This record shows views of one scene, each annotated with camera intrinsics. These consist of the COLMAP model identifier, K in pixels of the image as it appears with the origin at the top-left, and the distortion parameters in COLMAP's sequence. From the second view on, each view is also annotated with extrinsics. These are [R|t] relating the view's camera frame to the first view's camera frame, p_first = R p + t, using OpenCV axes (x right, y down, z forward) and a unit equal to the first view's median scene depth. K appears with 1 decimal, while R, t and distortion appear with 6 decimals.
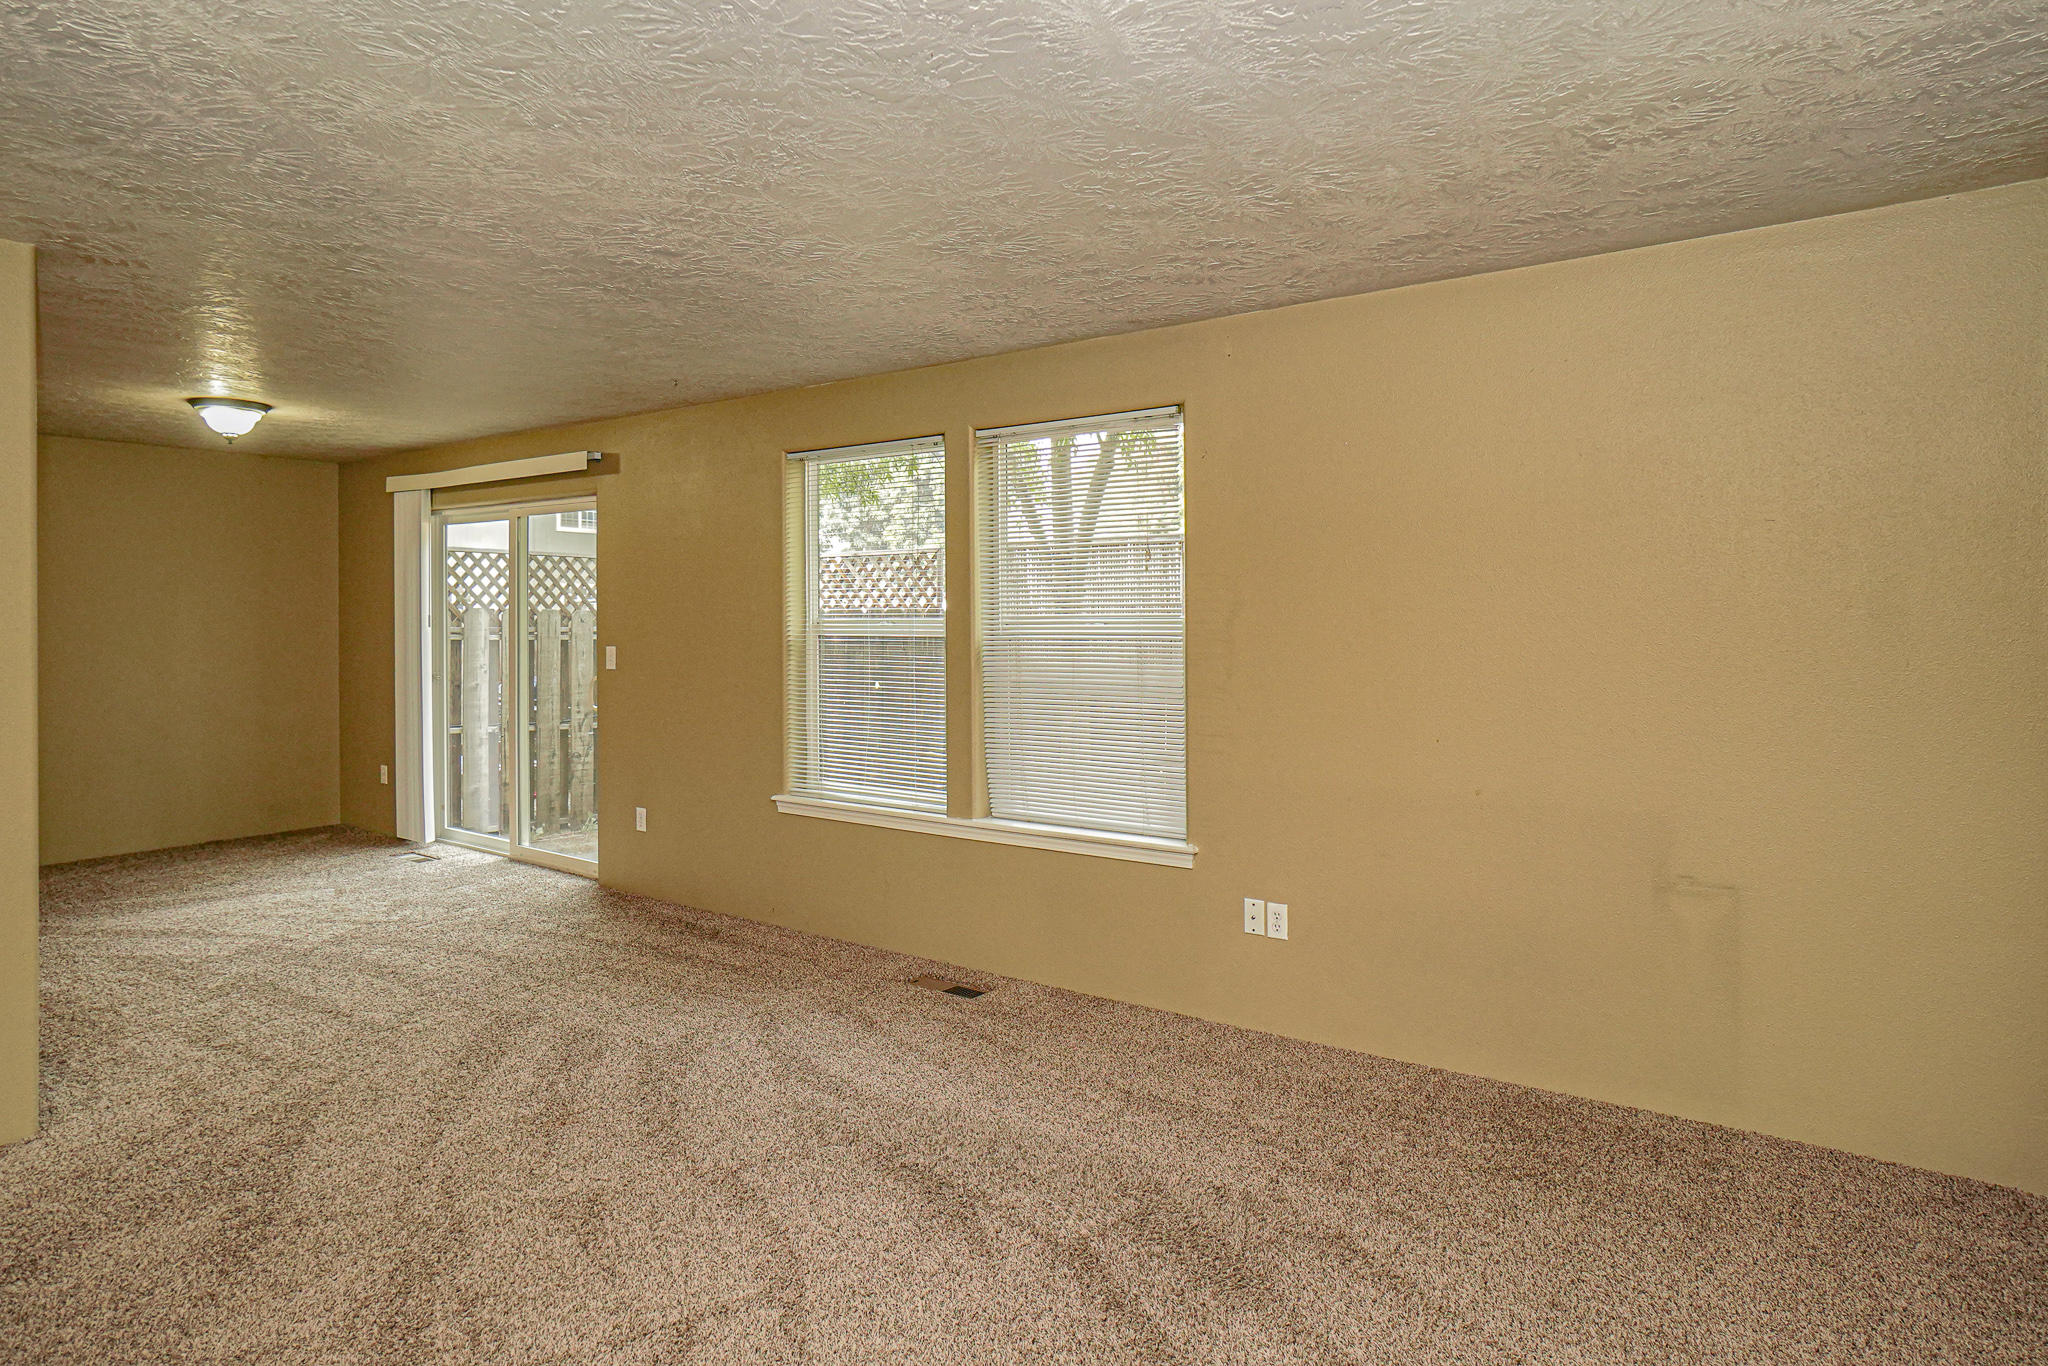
lens RADIAL K [[1135.5, 0, 1009.9], [0, 1135.5, 613.6], [0, 0, 1]] dist [-0.004261, 0.000151]
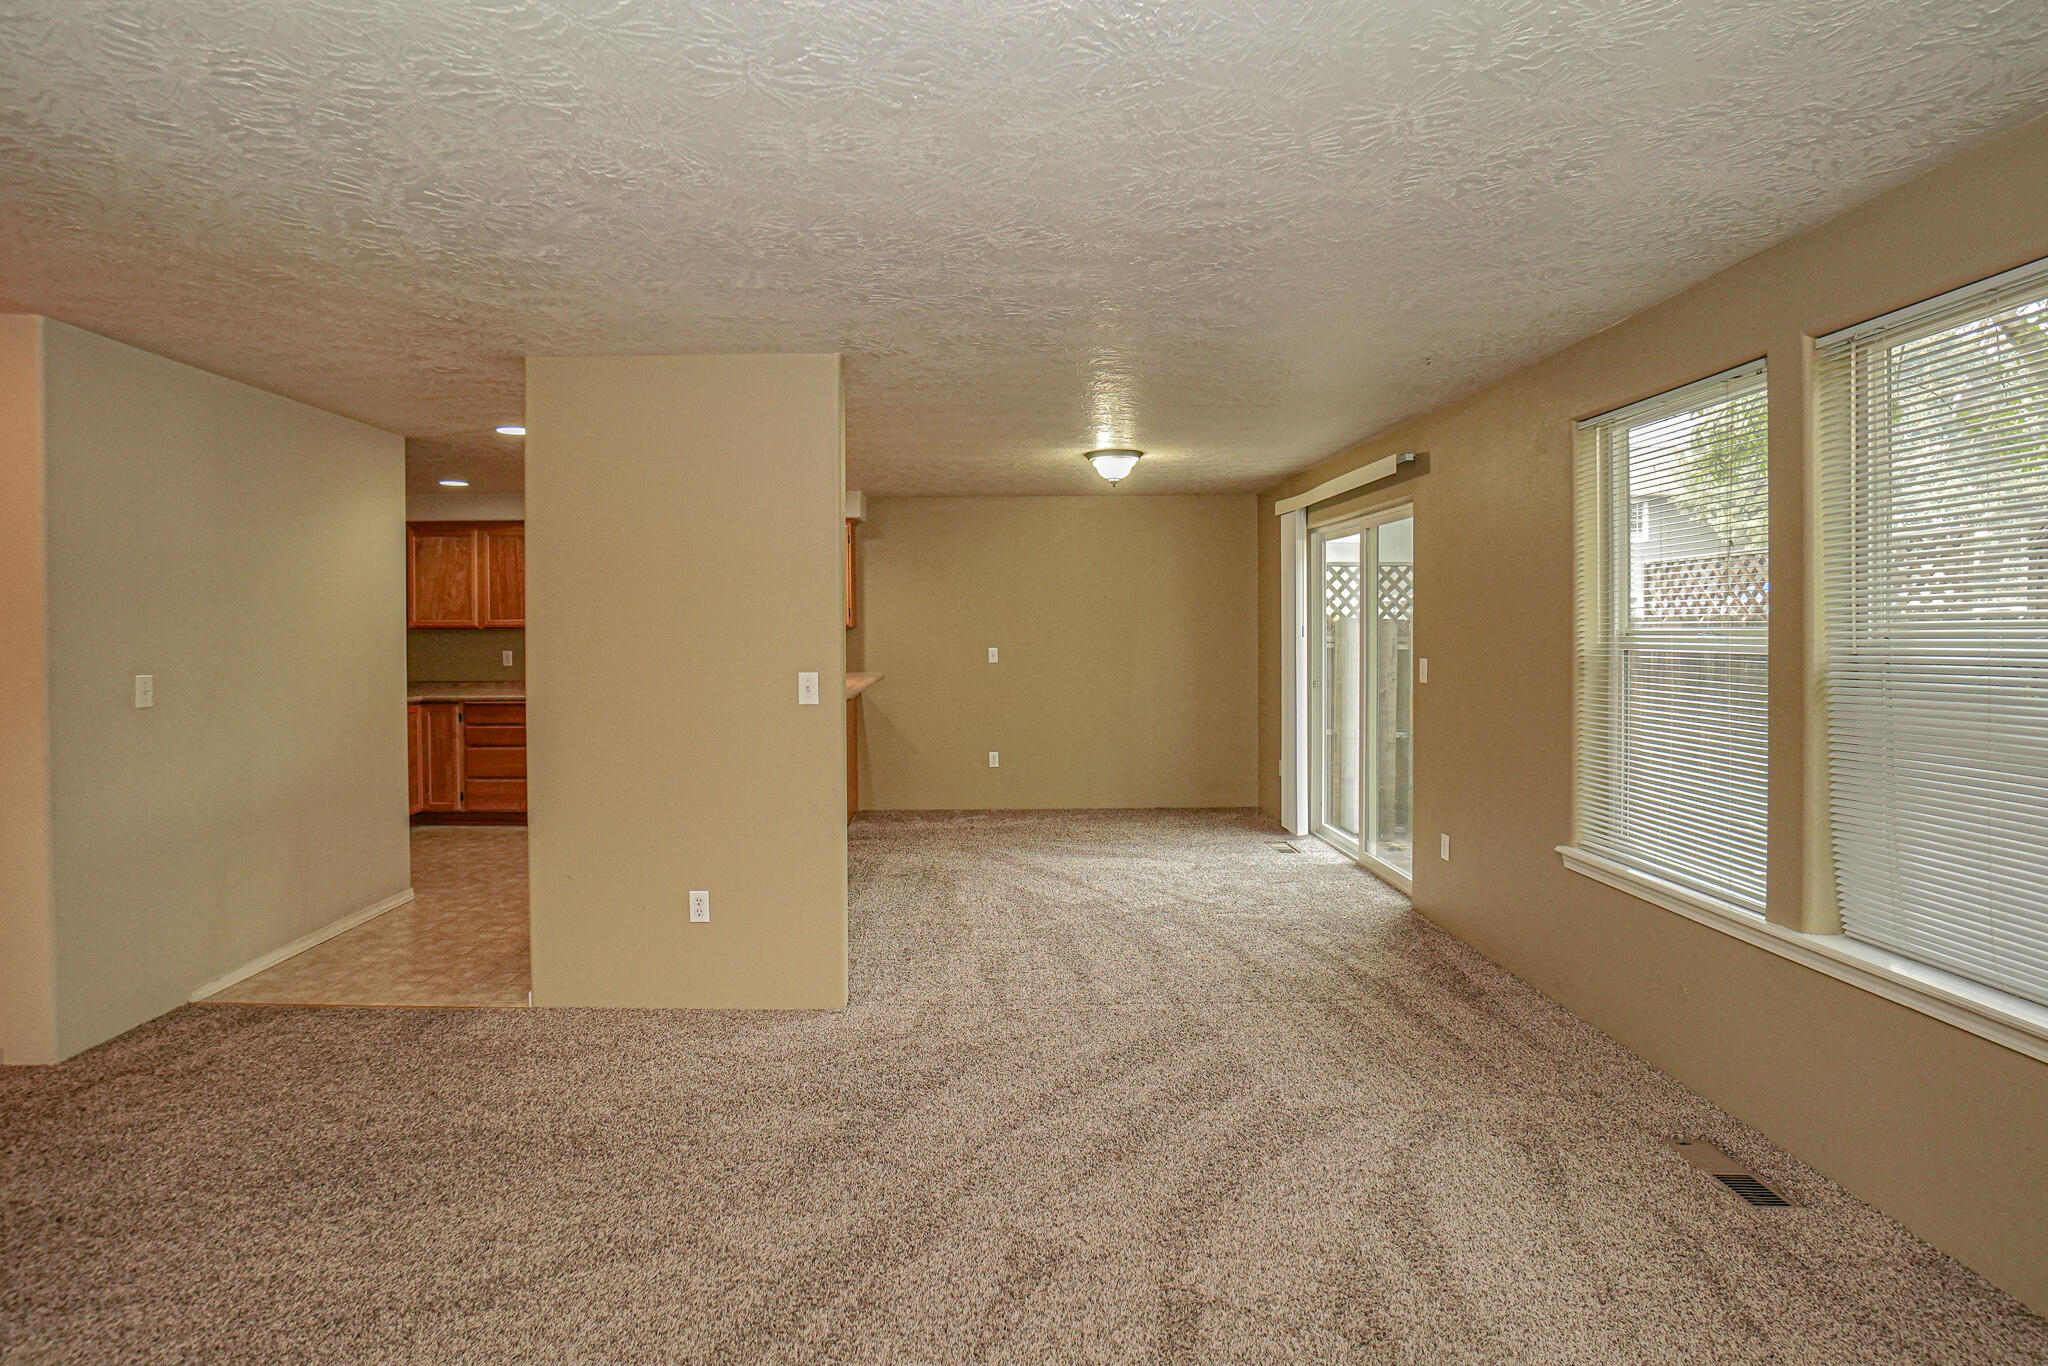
lens RADIAL K [[1031.4, 0, 1001.9], [0, 1031.4, 636.4], [0, 0, 1]] dist [-0.064518, 0.032182]
pose [[0.592606, 0.003795, -0.805484, 0.154287], [0.005786, 0.999943, 0.008968, 0.001516], [0.805472, -0.009975, 0.592550, 0.276107]]
